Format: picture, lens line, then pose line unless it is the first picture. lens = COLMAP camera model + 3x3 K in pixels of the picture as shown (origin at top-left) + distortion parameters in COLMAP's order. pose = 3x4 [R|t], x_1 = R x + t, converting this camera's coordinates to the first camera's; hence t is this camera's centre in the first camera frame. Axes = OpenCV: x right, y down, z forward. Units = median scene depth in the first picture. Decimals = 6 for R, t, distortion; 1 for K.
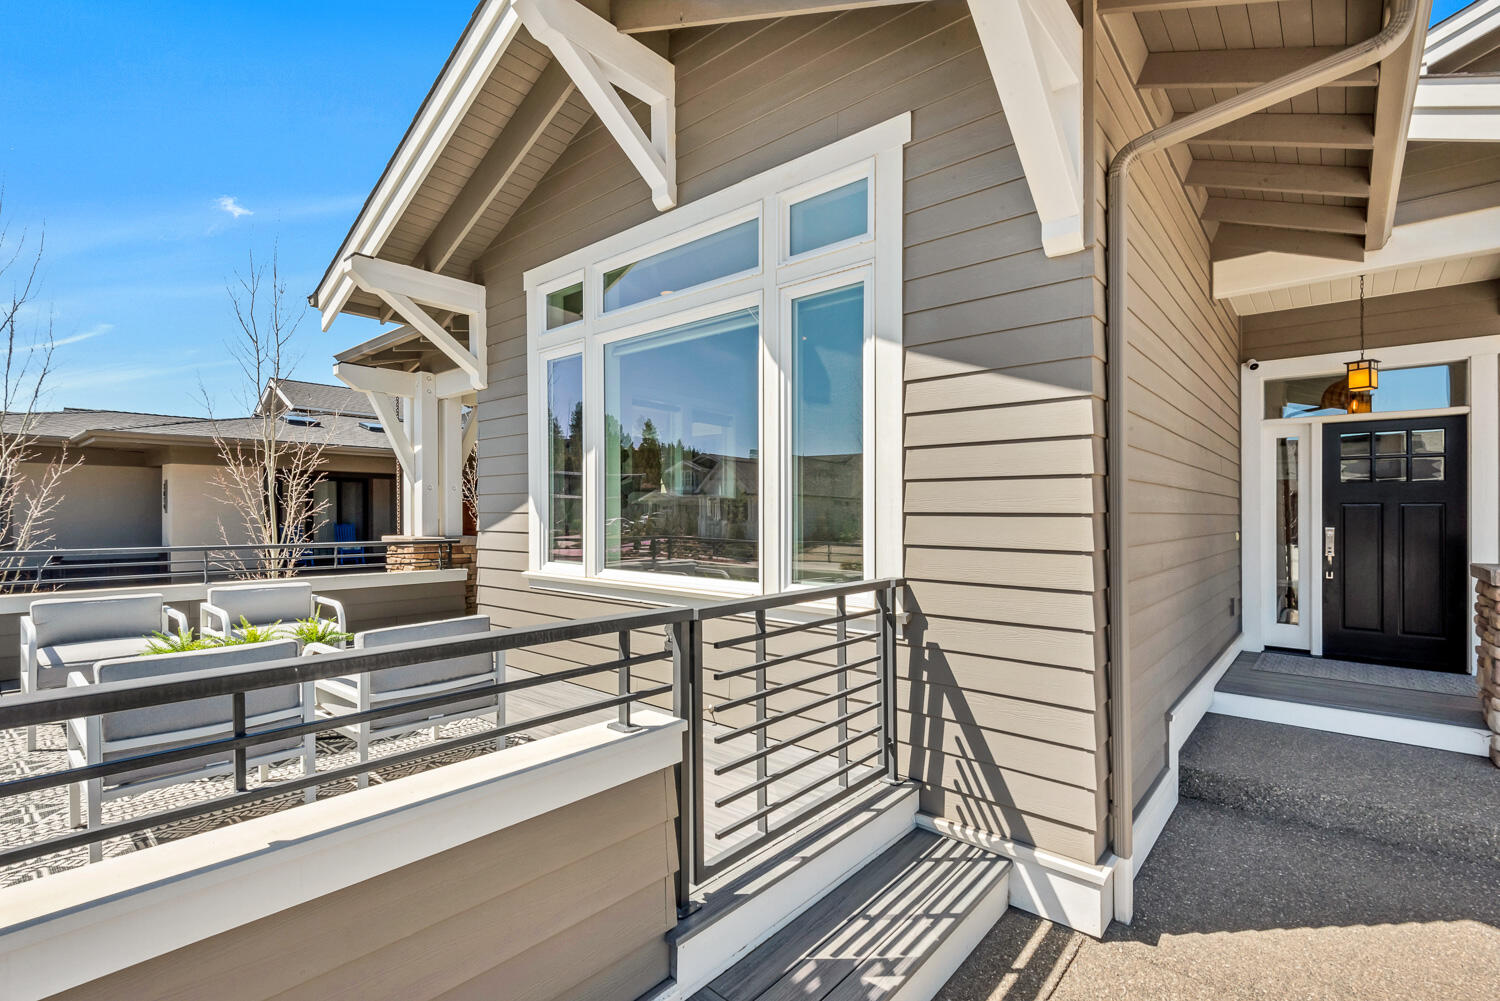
lens RADIAL K [[665.9, 0, 731.5], [0, 665.9, 503.1], [0, 0, 1]] dist [-0.000935, -0.000974]
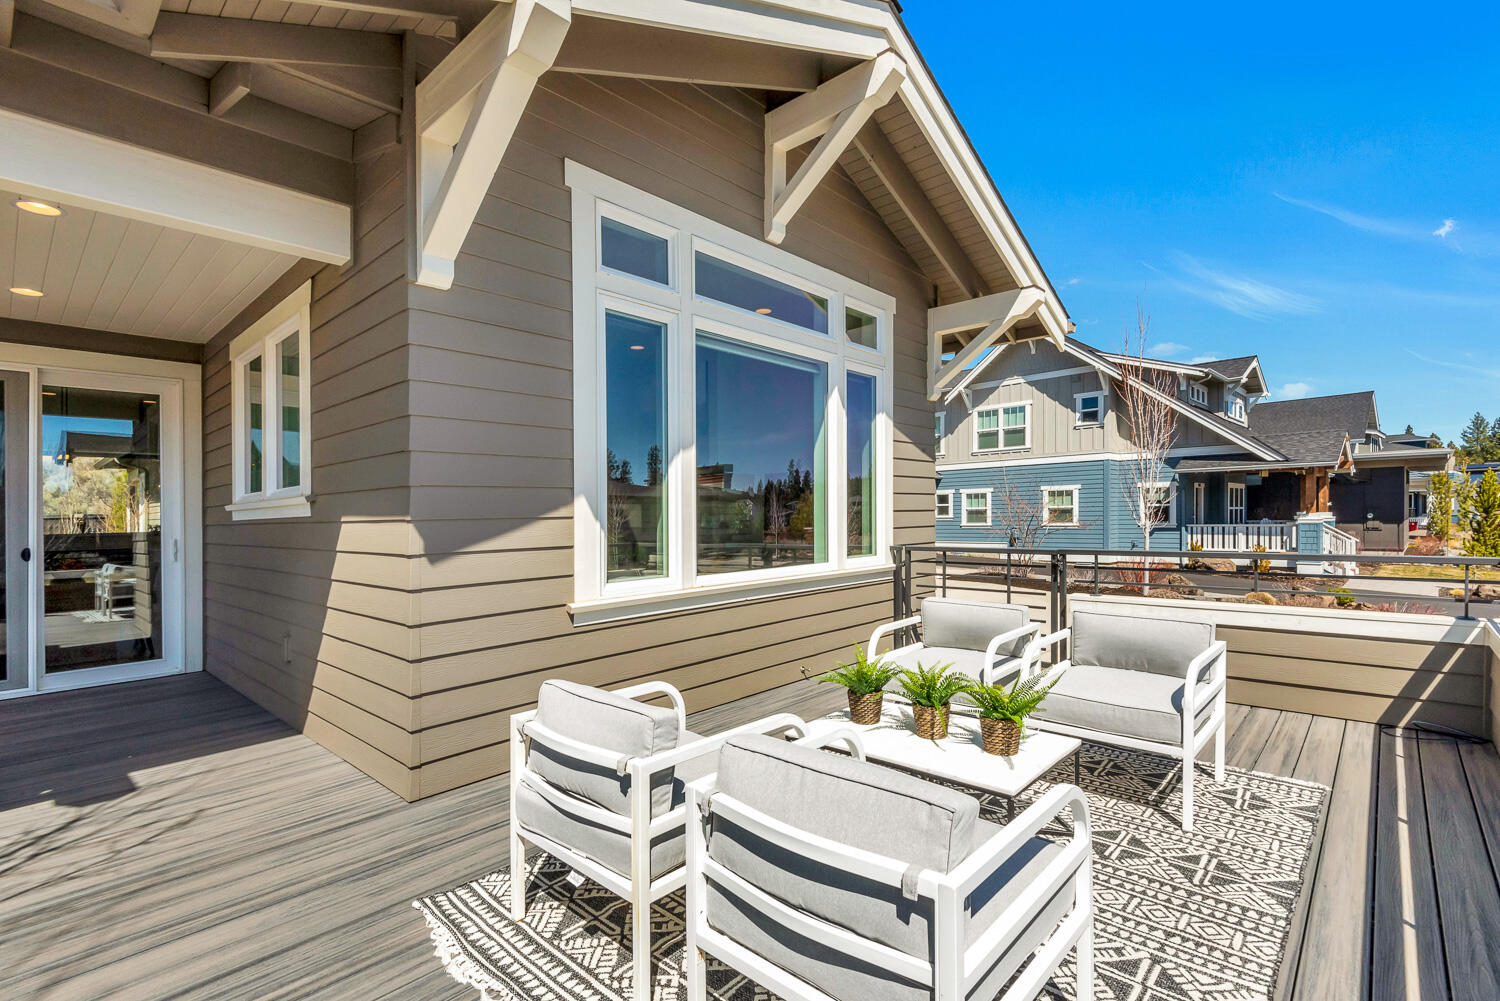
lens RADIAL K [[698.6, 0, 756.3], [0, 698.6, 491.7], [0, 0, 1]] dist [0.001387, 0.001236]
pose [[0.006692, 0.024004, 0.999689, -1.698977], [0.007393, 0.999683, -0.024054, 0.008583], [-0.999950, 0.007551, 0.006513, 1.372119]]
